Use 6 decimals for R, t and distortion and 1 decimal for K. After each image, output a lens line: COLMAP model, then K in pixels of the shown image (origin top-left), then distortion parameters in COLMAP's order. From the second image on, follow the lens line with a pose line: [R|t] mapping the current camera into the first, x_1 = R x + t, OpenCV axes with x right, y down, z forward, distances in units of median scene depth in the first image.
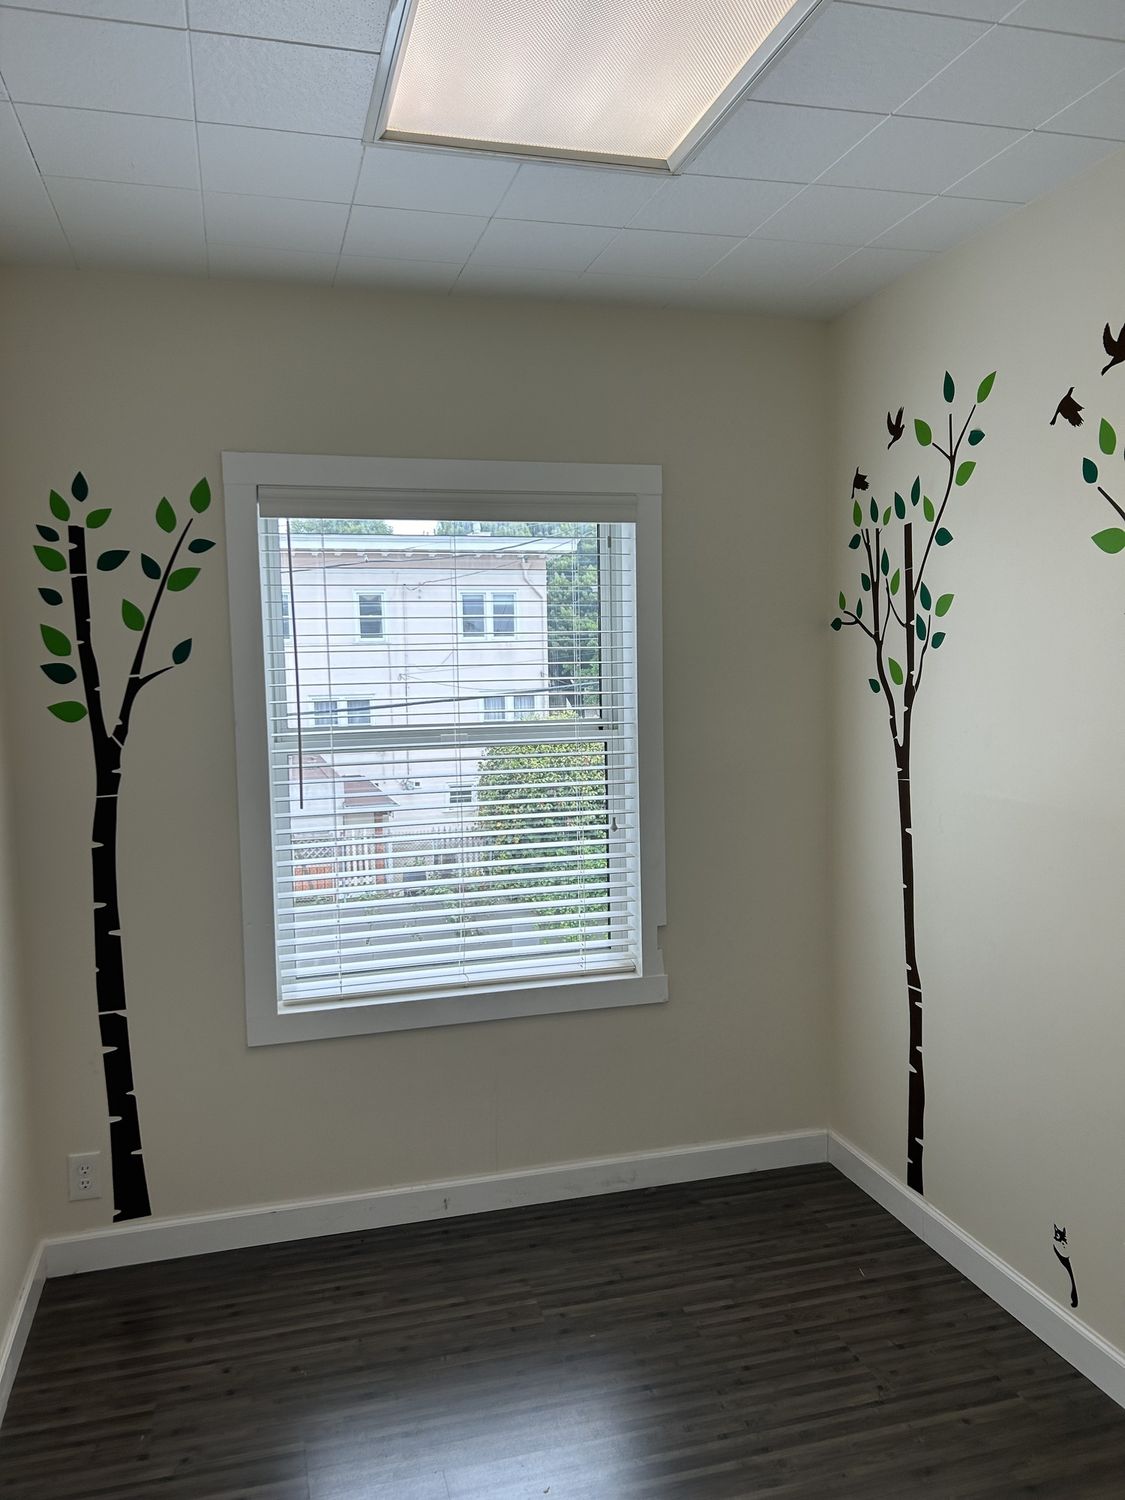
lens RADIAL K [[1143.6, 0, 559.7], [0, 1143.6, 759.1], [0, 0, 1]] dist [-0.005168, -0.011303]
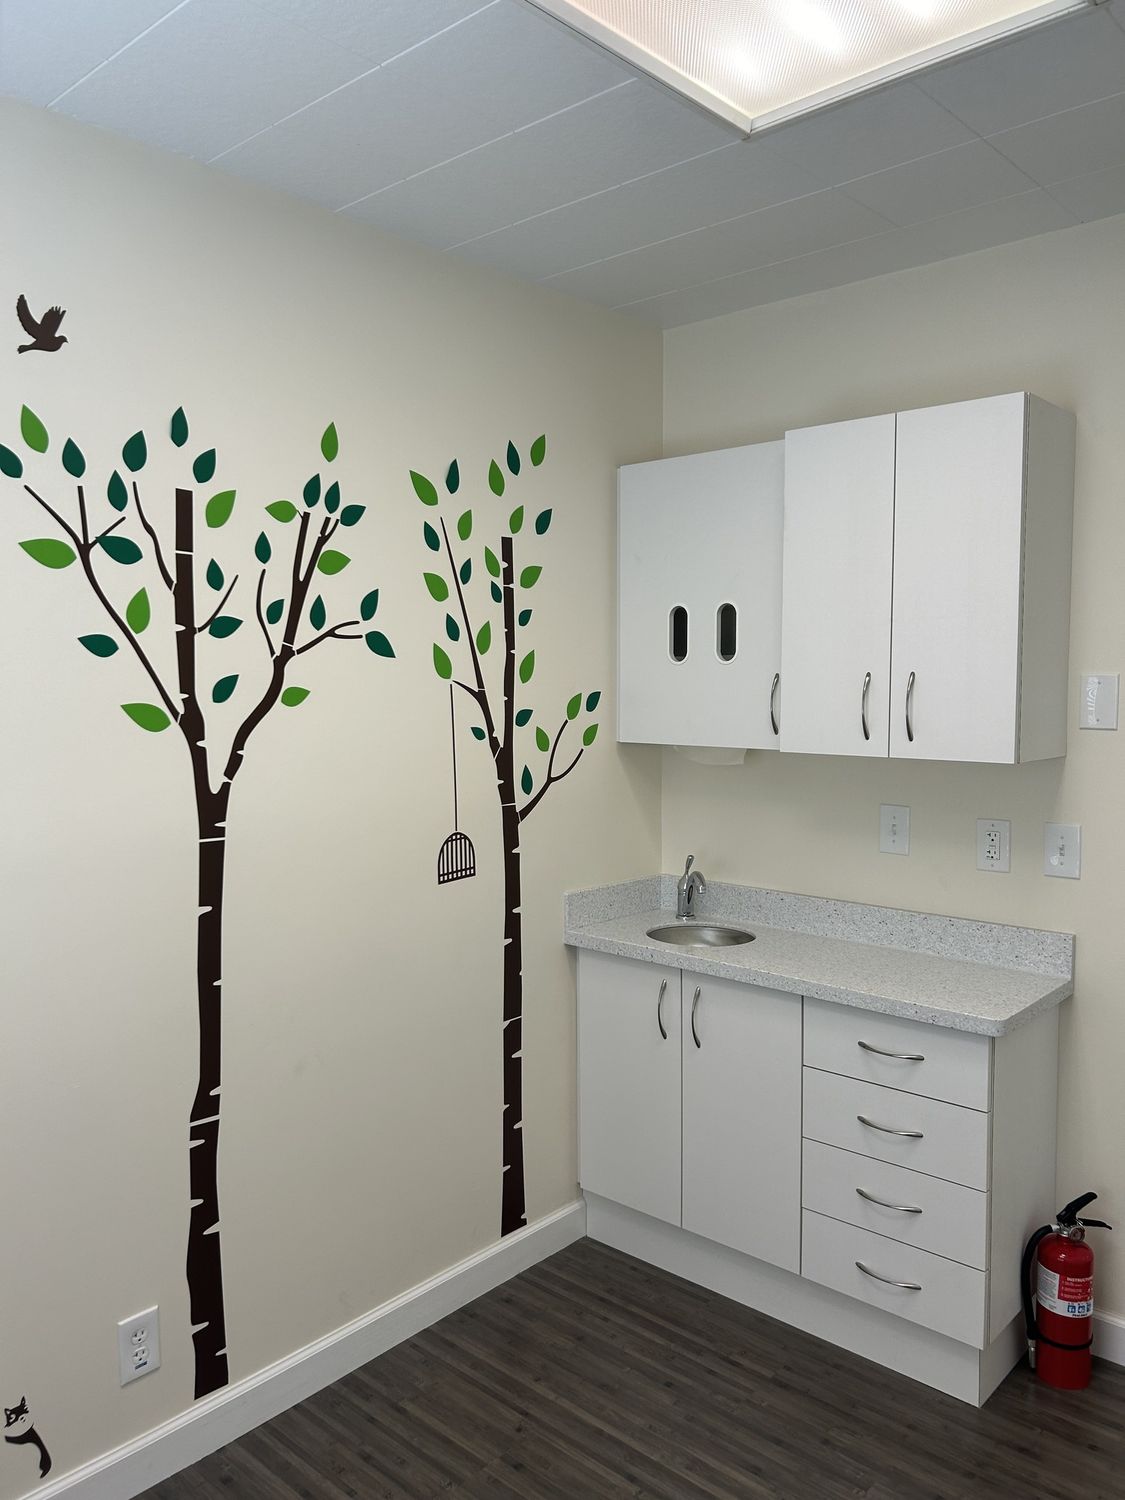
lens RADIAL K [[1130.3, 0, 562.5], [0, 1130.3, 750.0], [0, 0, 1]] dist [0.126333, -0.173860]
pose [[-0.536590, -0.031553, 0.843253, -0.371788], [0.093471, 0.990929, 0.096557, -0.071684], [-0.838650, 0.130631, -0.528773, 0.910600]]
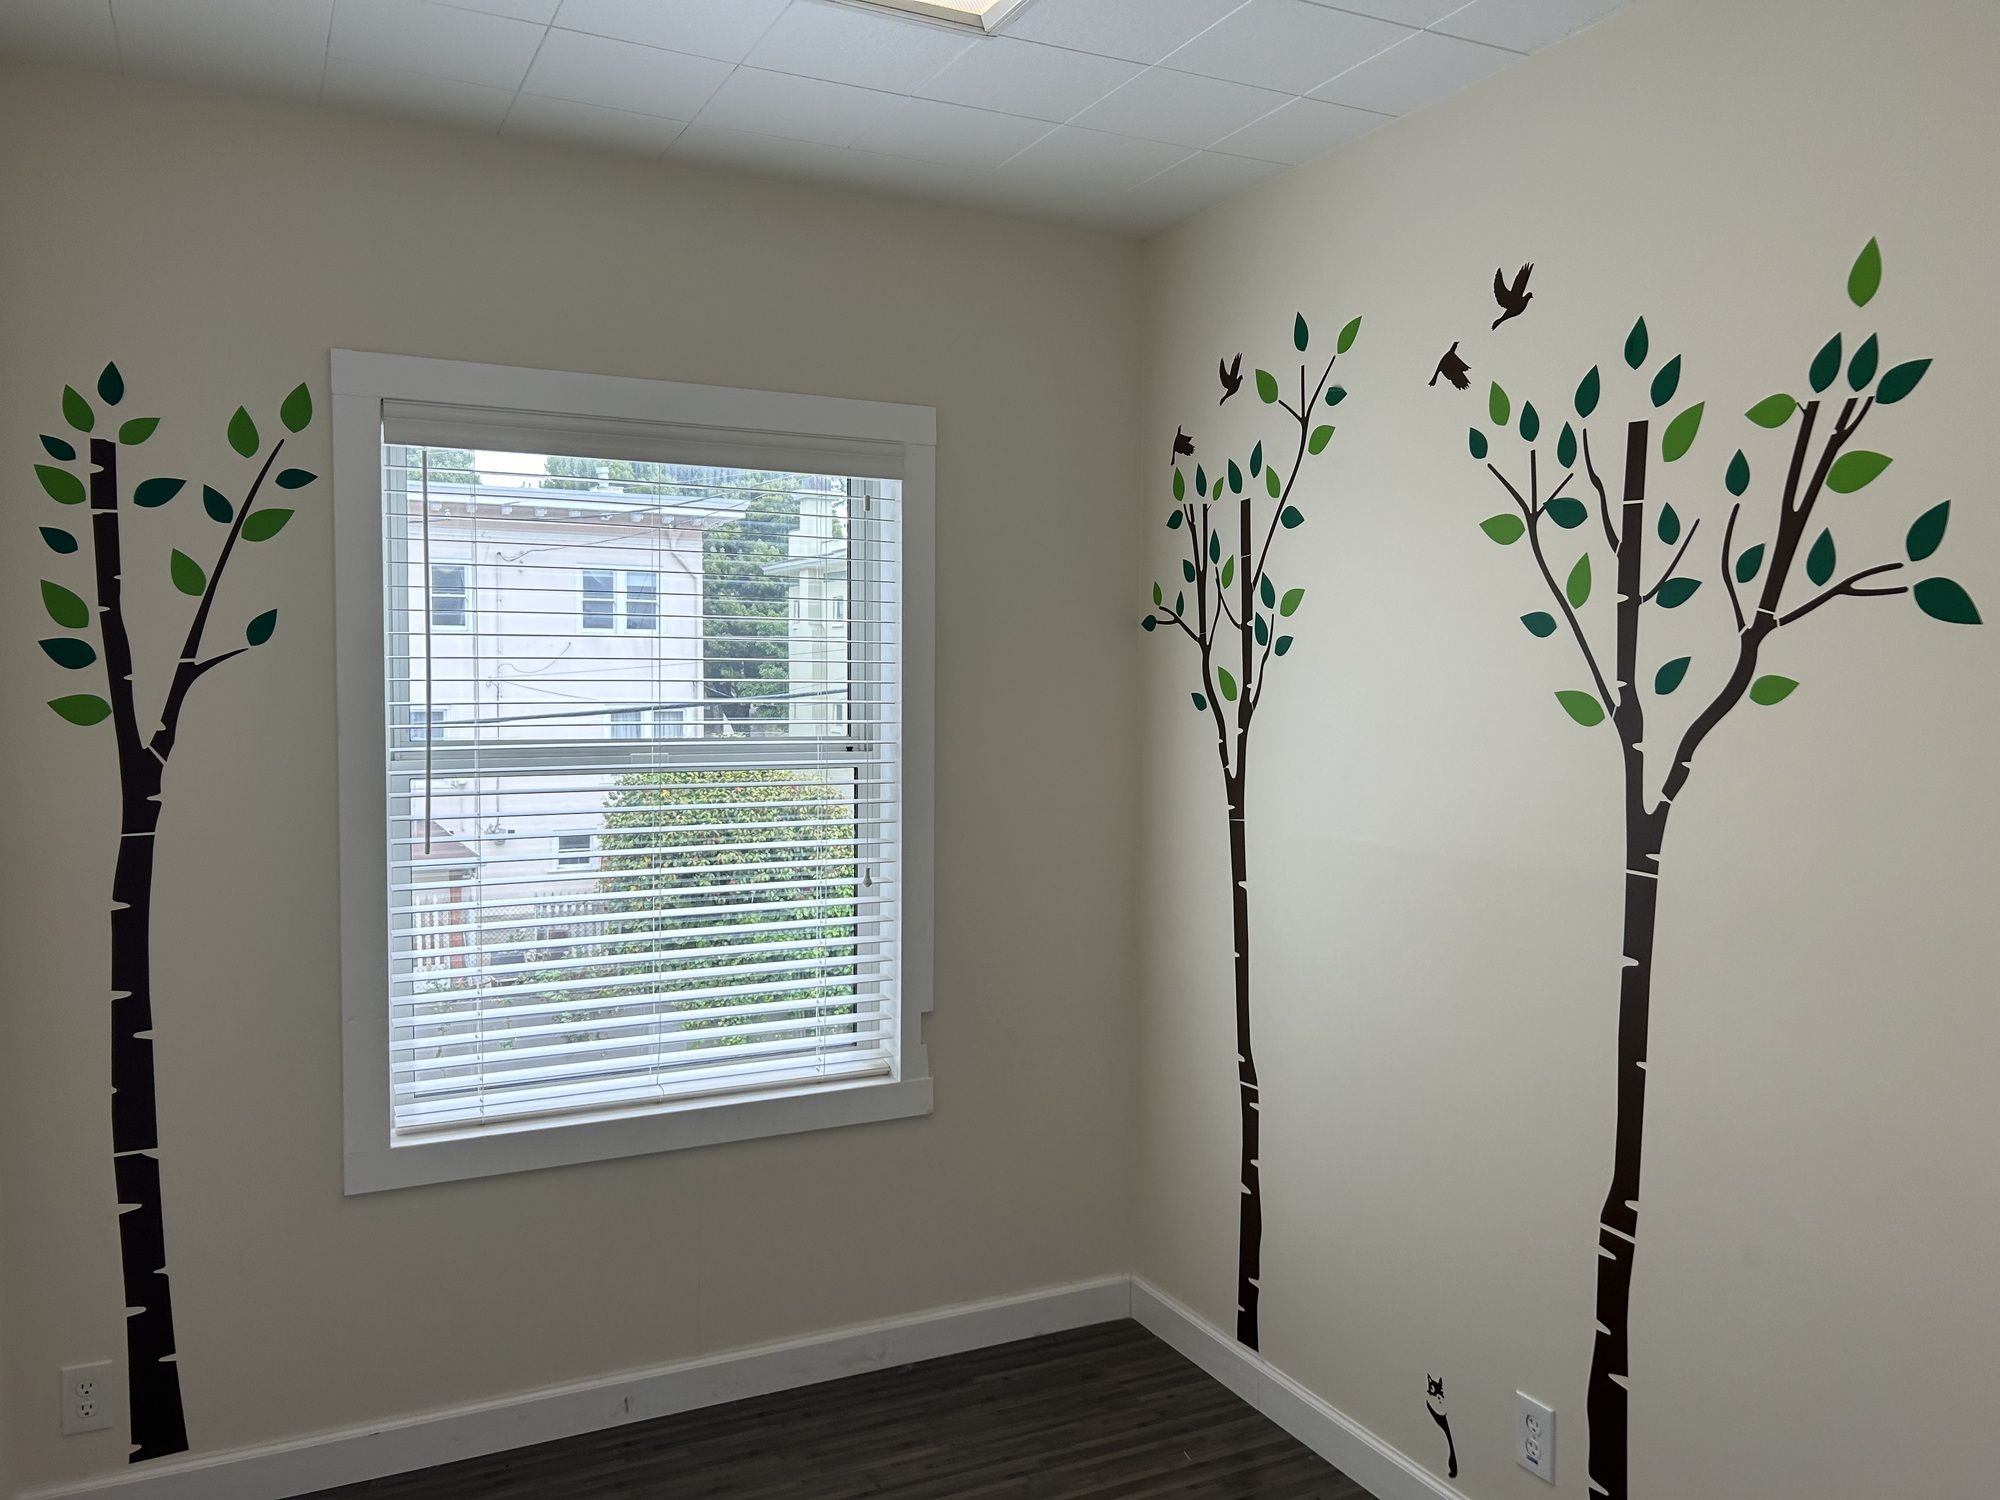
lens RADIAL K [[1521.4, 0, 1005.7], [0, 1521.4, 760.5], [0, 0, 1]] dist [0.000687, -0.010429]
pose [[0.978846, 0.016467, 0.203935, -0.072213], [-0.010227, 0.999448, -0.031615, 0.011362], [-0.204343, 0.028860, 0.978474, 0.000693]]
